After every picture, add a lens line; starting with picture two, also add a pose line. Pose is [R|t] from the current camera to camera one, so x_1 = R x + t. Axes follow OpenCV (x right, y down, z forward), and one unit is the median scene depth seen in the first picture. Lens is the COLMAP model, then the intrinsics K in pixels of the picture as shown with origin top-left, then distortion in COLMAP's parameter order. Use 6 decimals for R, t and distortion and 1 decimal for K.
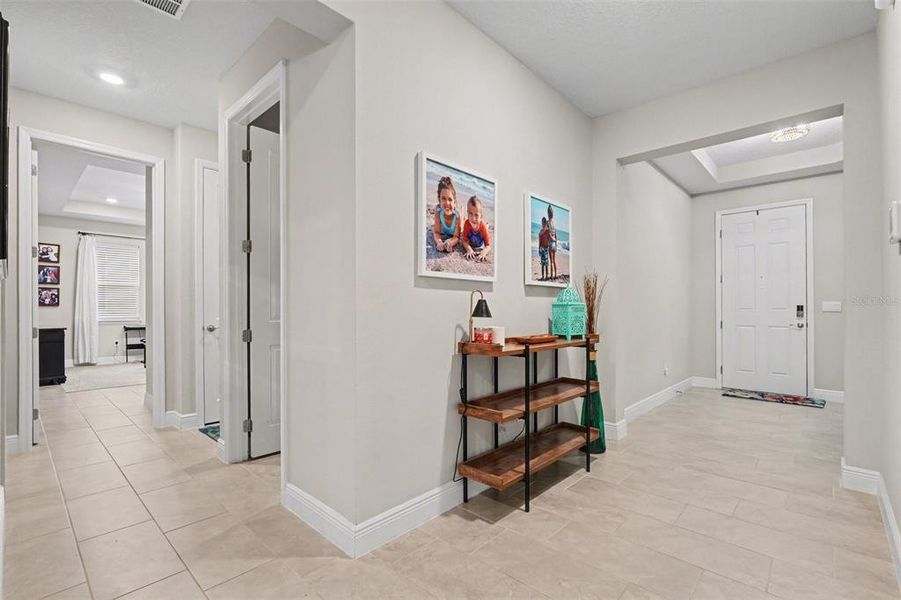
lens RADIAL K [[406.4, 0, 434.1], [0, 406.4, 308.7], [0, 0, 1]] dist [0.003855, 0.000192]
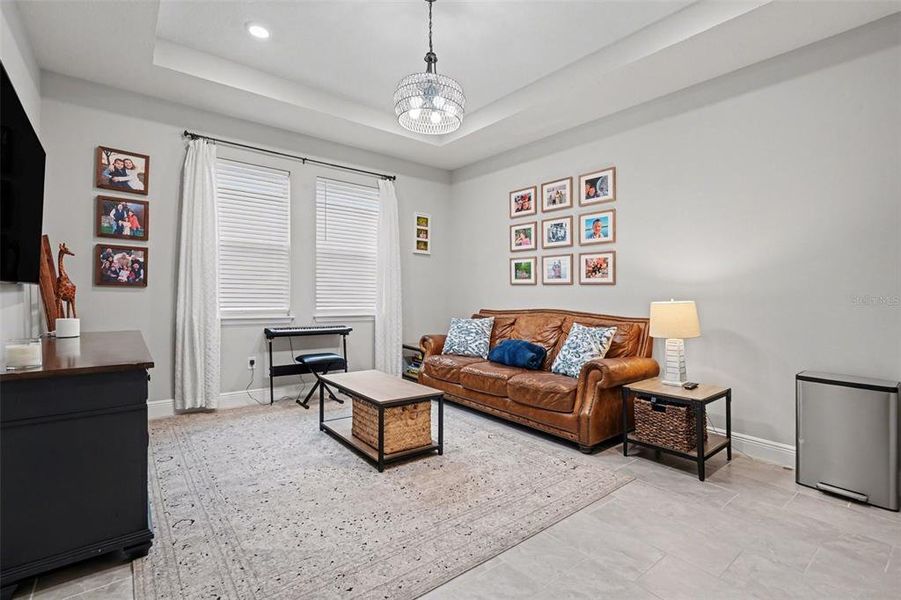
lens RADIAL K [[407.4, 0, 451.1], [0, 407.4, 298.3], [0, 0, 1]] dist [-0.002576, 0.000013]
pose [[0.992313, 0.012263, -0.123148, -0.516347], [-0.011097, 0.999887, 0.010148, -0.001823], [0.123258, -0.008704, 0.992336, 0.580798]]
